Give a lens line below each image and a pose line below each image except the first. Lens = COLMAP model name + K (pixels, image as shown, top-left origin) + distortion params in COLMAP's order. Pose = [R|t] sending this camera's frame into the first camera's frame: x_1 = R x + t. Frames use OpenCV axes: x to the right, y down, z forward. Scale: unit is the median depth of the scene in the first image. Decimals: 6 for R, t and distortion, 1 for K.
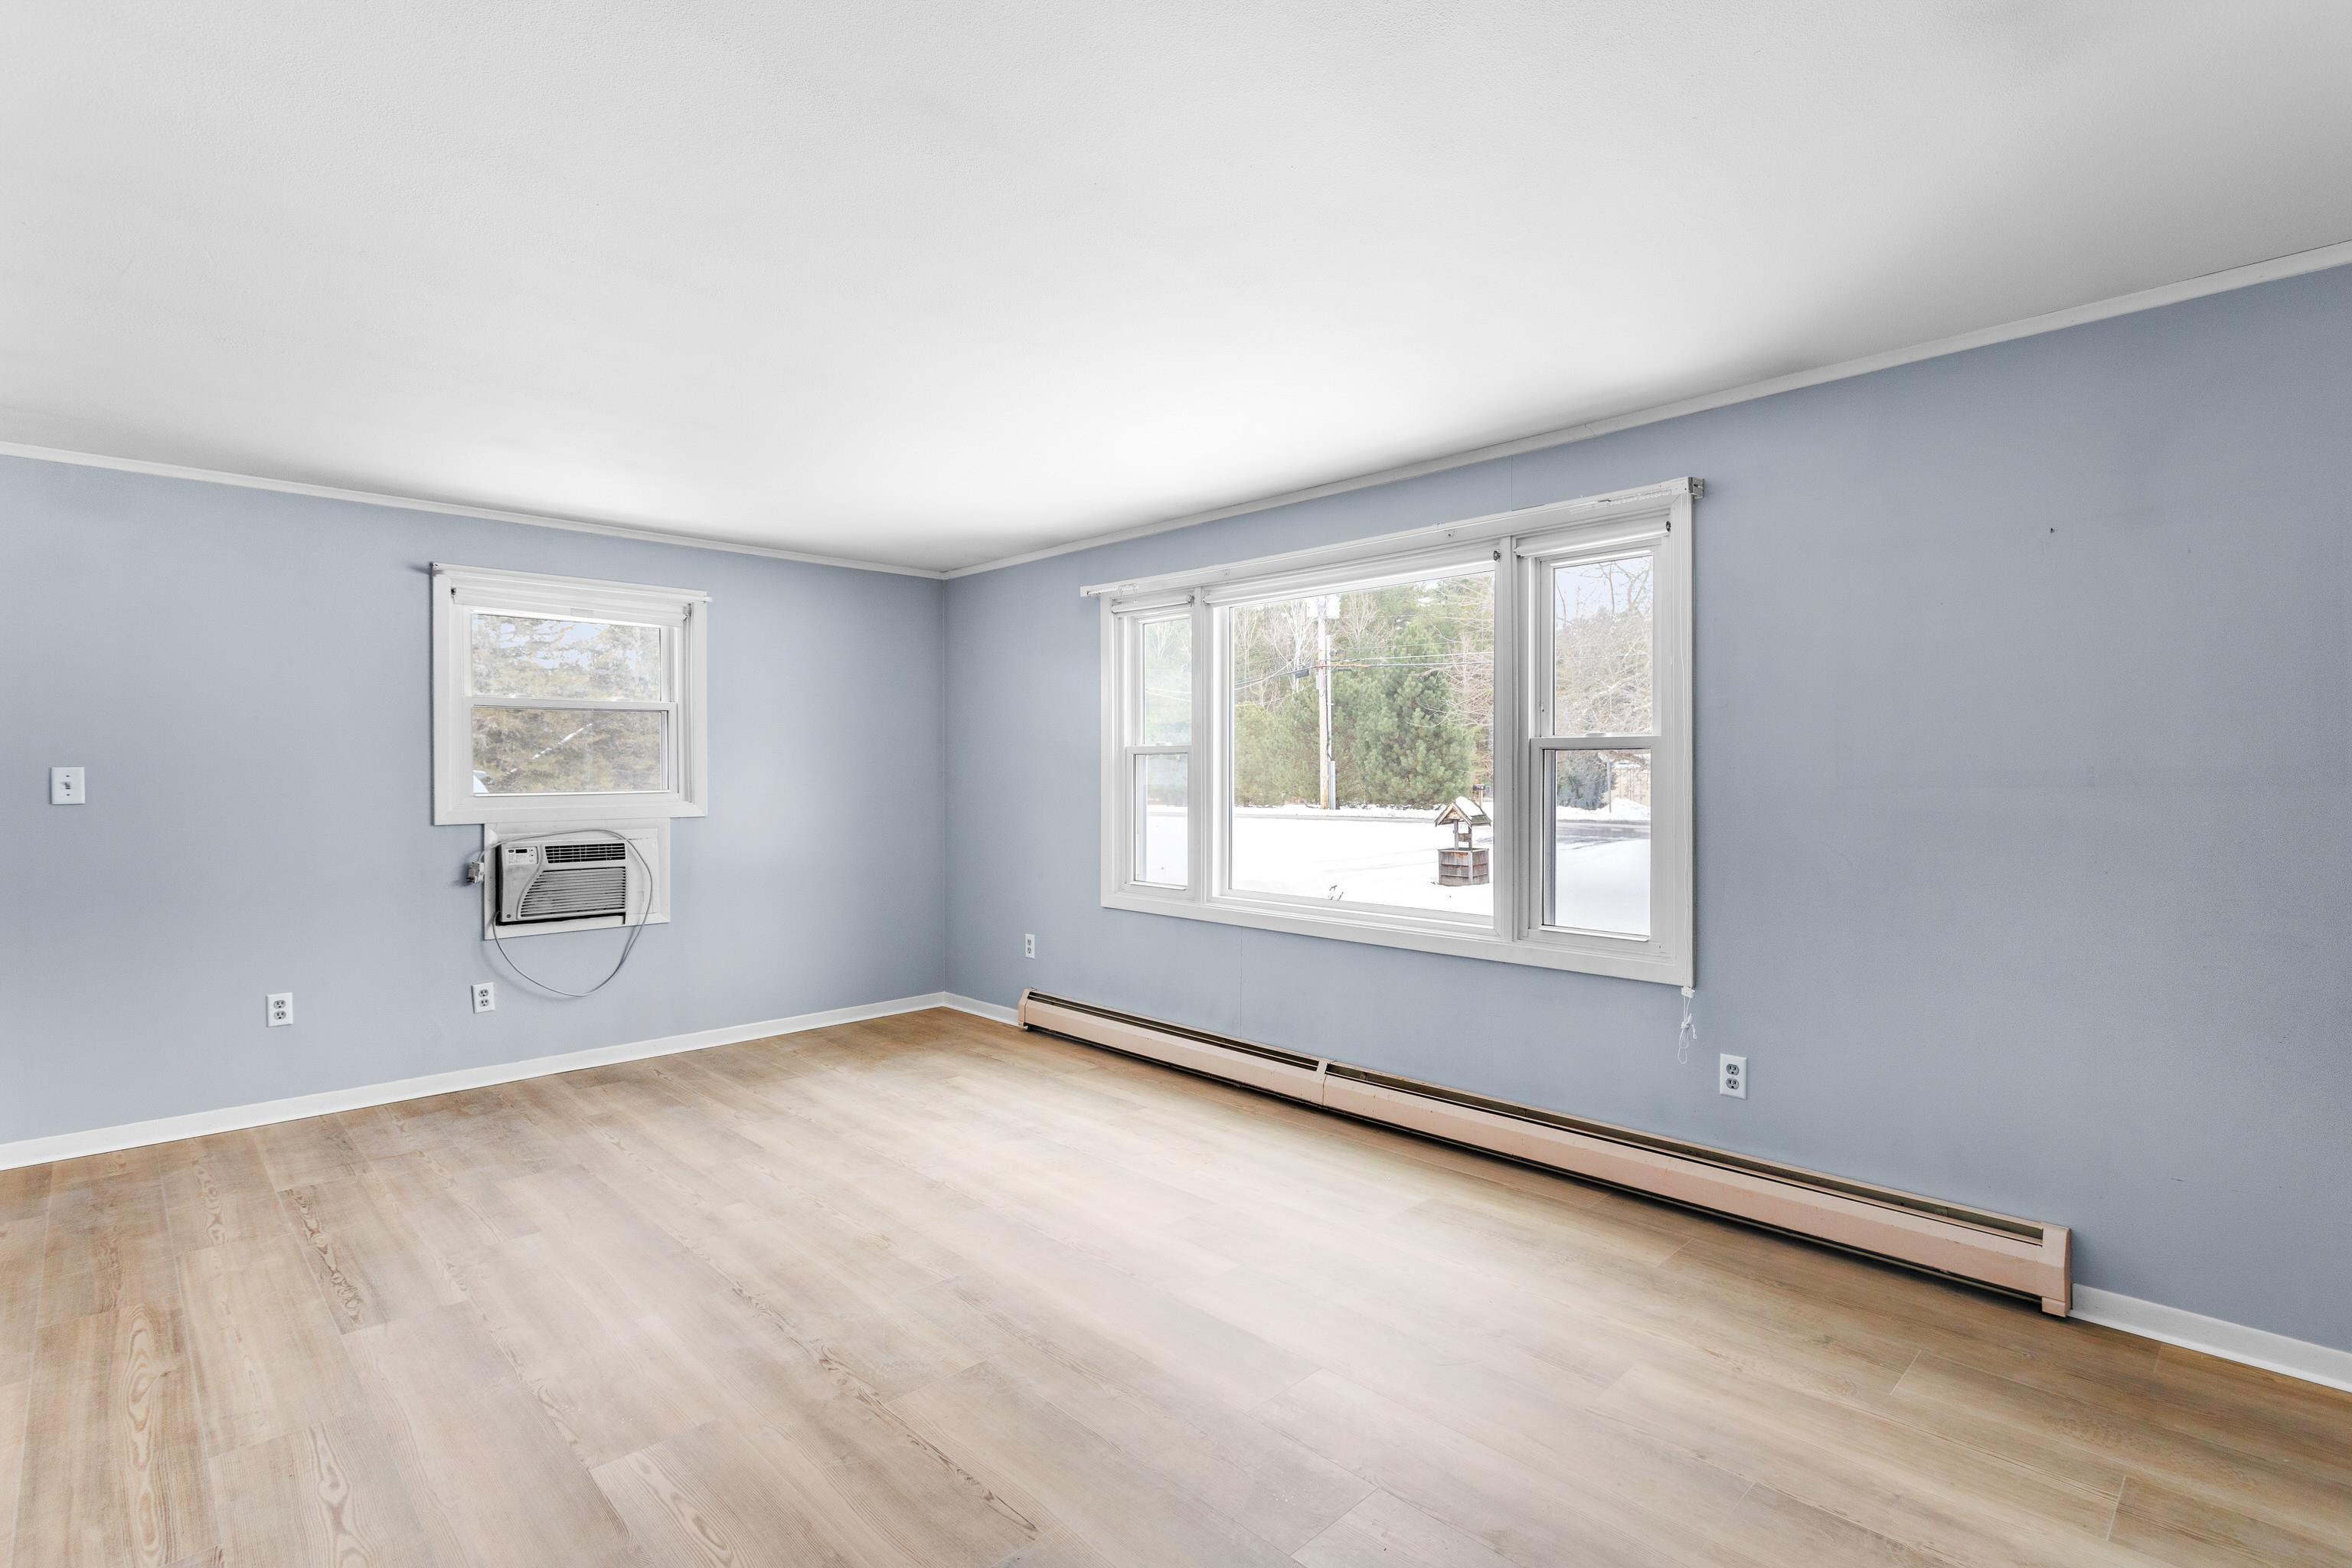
lens RADIAL K [[1114.9, 0, 1195.6], [0, 1114.9, 779.2], [0, 0, 1]] dist [-0.003384, 0.000267]
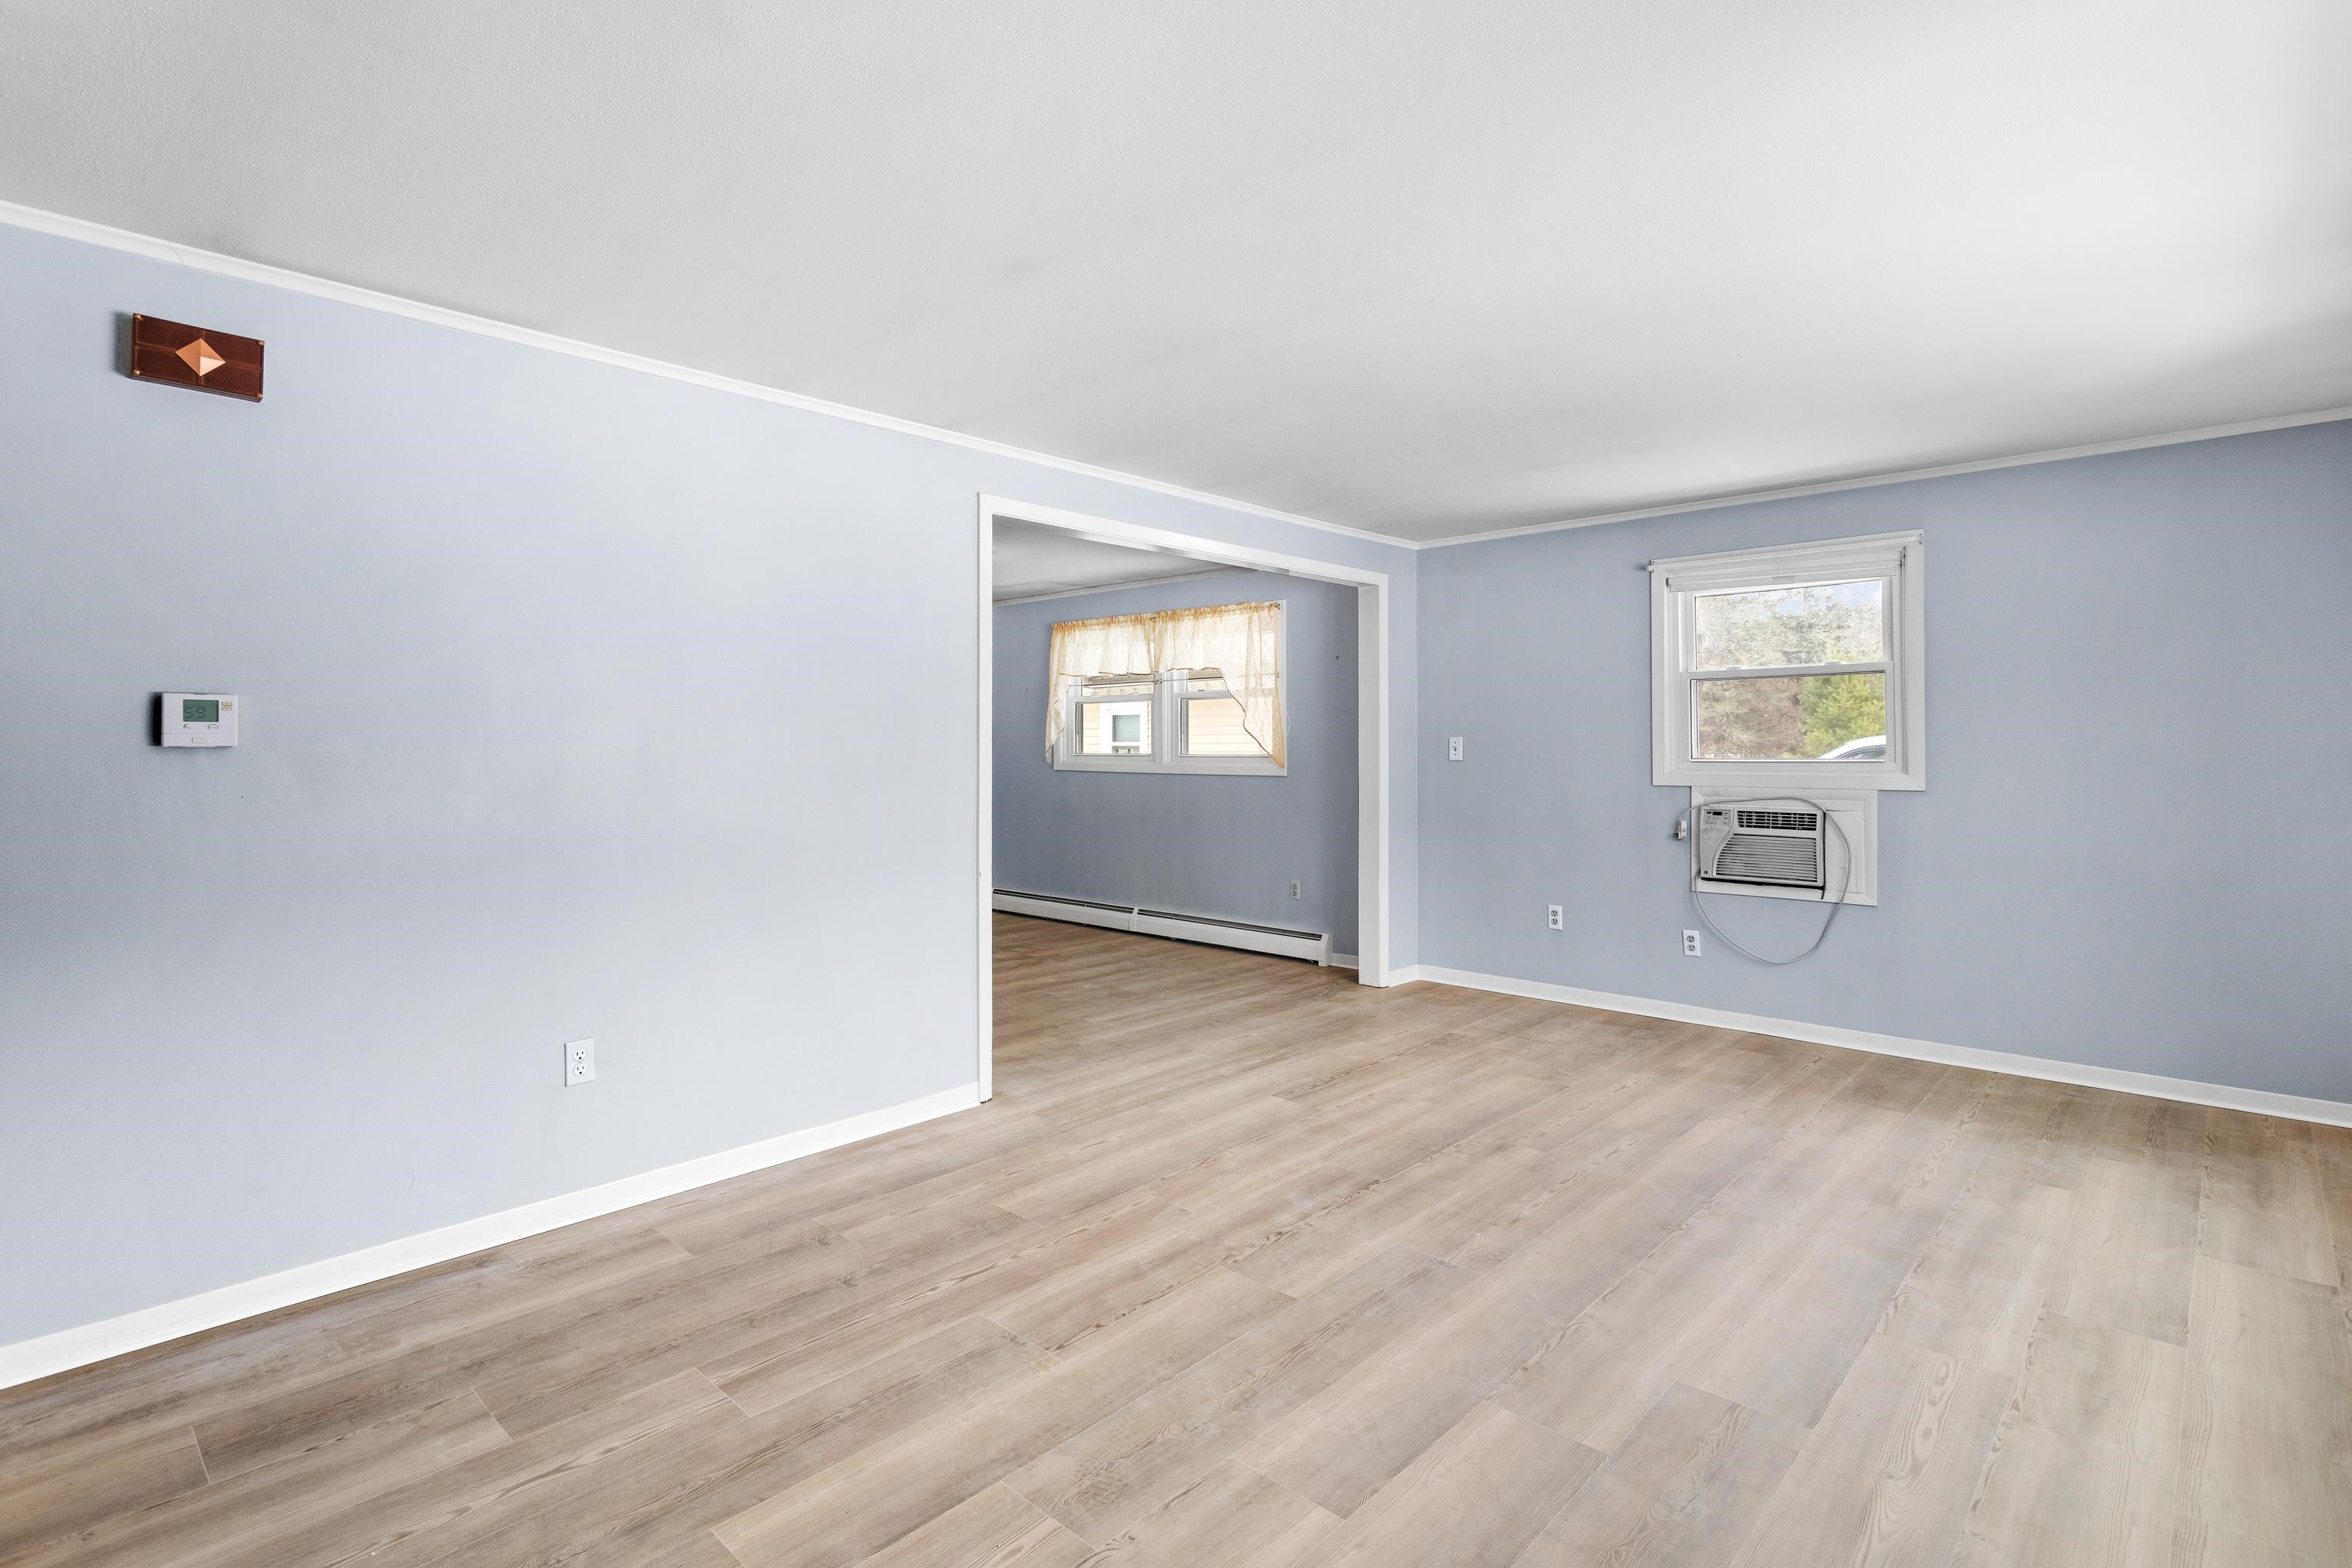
lens RADIAL K [[1128.4, 0, 1179.7], [0, 1128.4, 757.5], [0, 0, 1]] dist [0.000544, 0.000175]
pose [[0.032856, 0.015102, -0.999346, 0.466440], [-0.002669, 0.999884, 0.015022, -0.003807], [0.999457, 0.002173, 0.032893, 0.457824]]
